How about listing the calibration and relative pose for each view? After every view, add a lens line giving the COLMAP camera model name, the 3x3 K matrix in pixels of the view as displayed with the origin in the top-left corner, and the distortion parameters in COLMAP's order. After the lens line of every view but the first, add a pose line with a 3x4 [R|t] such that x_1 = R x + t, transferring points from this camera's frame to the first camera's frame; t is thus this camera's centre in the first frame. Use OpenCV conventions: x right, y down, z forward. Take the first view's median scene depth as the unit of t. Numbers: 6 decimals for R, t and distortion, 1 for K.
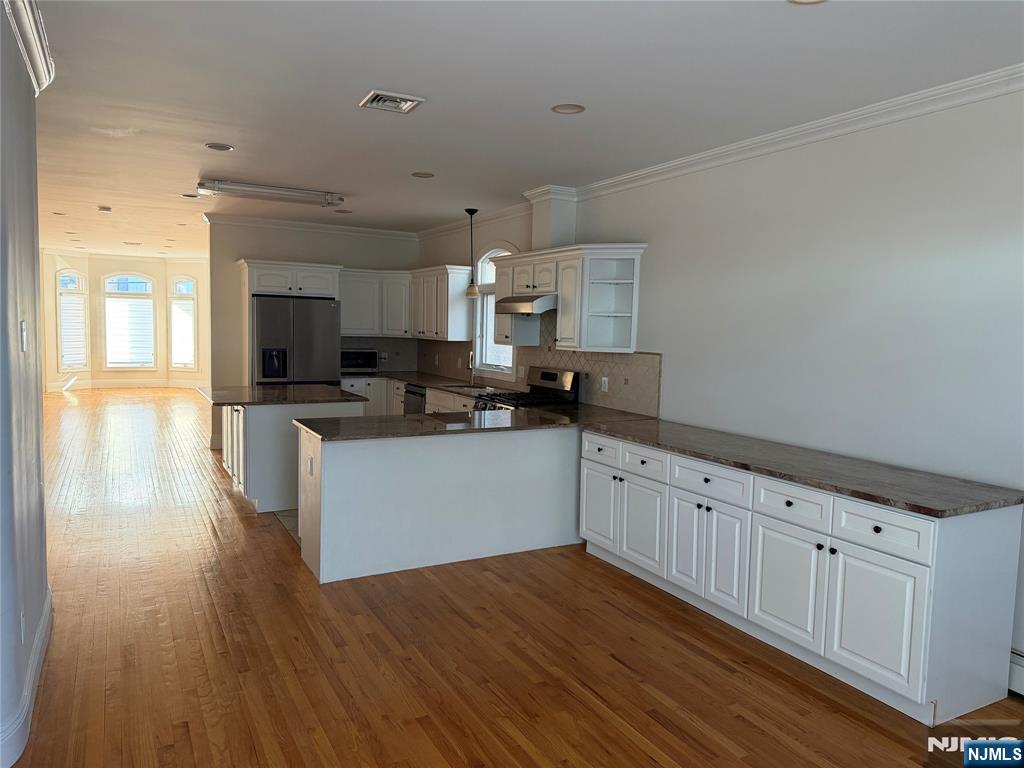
lens RADIAL K [[717.2, 0, 512.1], [0, 717.2, 380.4], [0, 0, 1]] dist [0.003638, -0.037302]
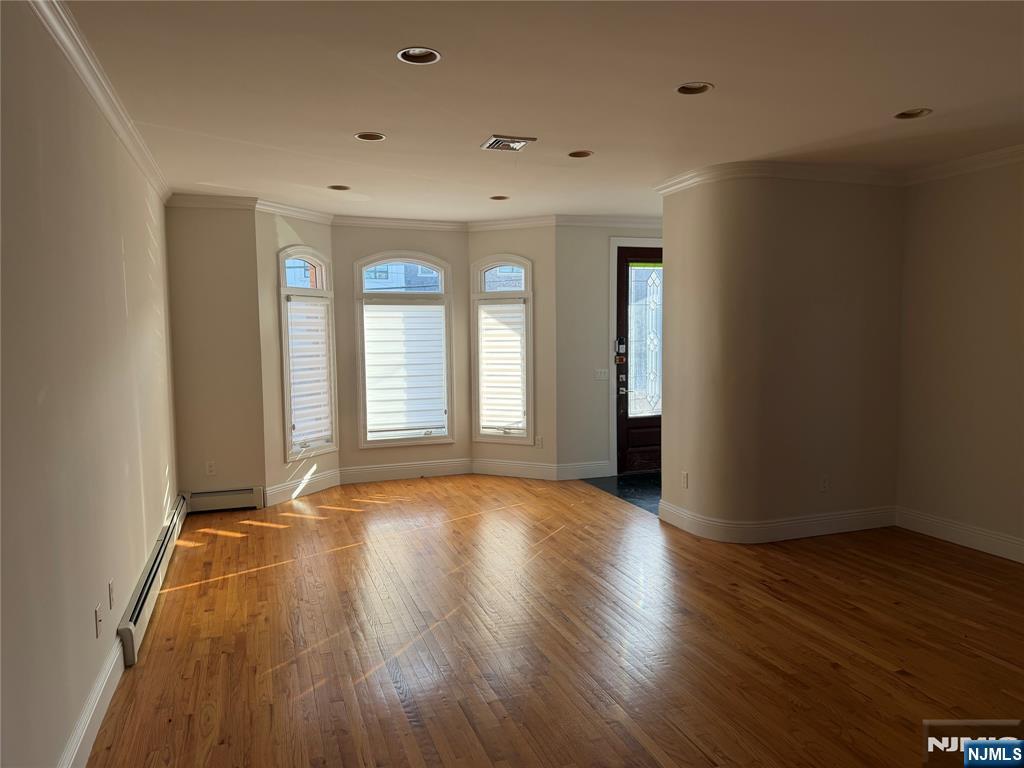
lens RADIAL K [[709.2, 0, 515.8], [0, 709.2, 389.2], [0, 0, 1]] dist [0.119438, -0.204317]
pose [[0.988839, -0.023065, -0.147192, -1.283940], [0.023632, 0.999719, 0.002104, -0.179132], [0.147102, -0.005559, 0.989106, 1.707905]]
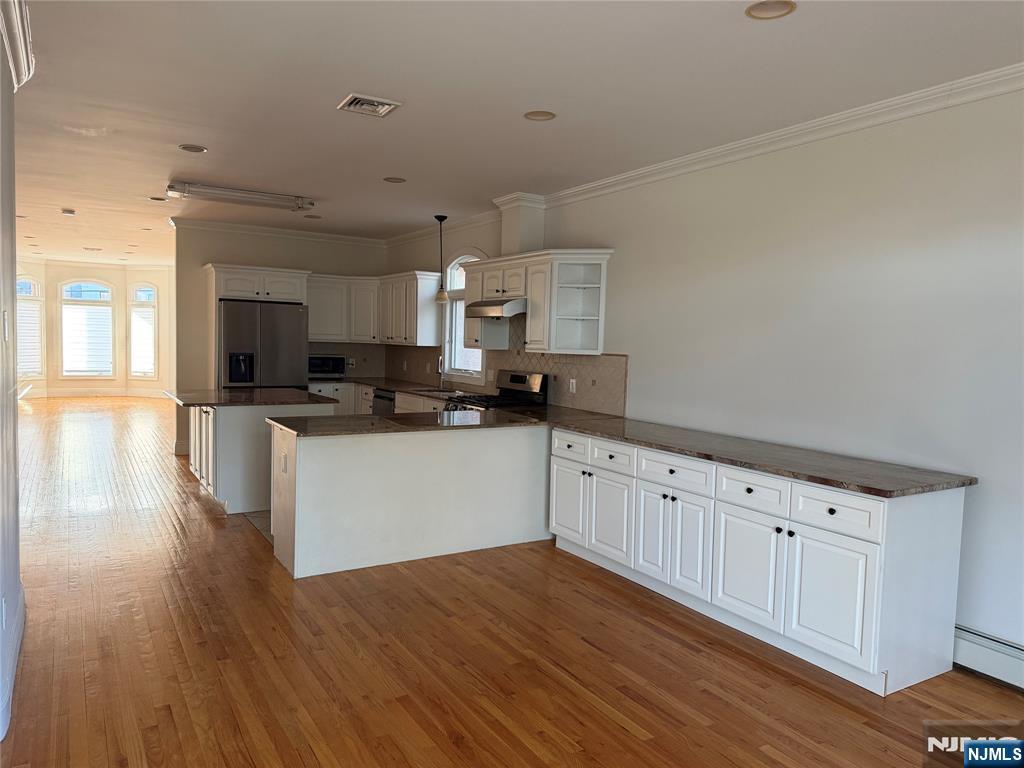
lens RADIAL K [[718.4, 0, 513.0], [0, 718.4, 384.6], [0, 0, 1]] dist [0.001923, -0.038310]
pose [[0.998563, 0.001727, 0.053567, -0.014393], [-0.000976, 0.999901, -0.014036, 0.023426], [-0.053586, 0.013964, 0.998466, -0.030154]]
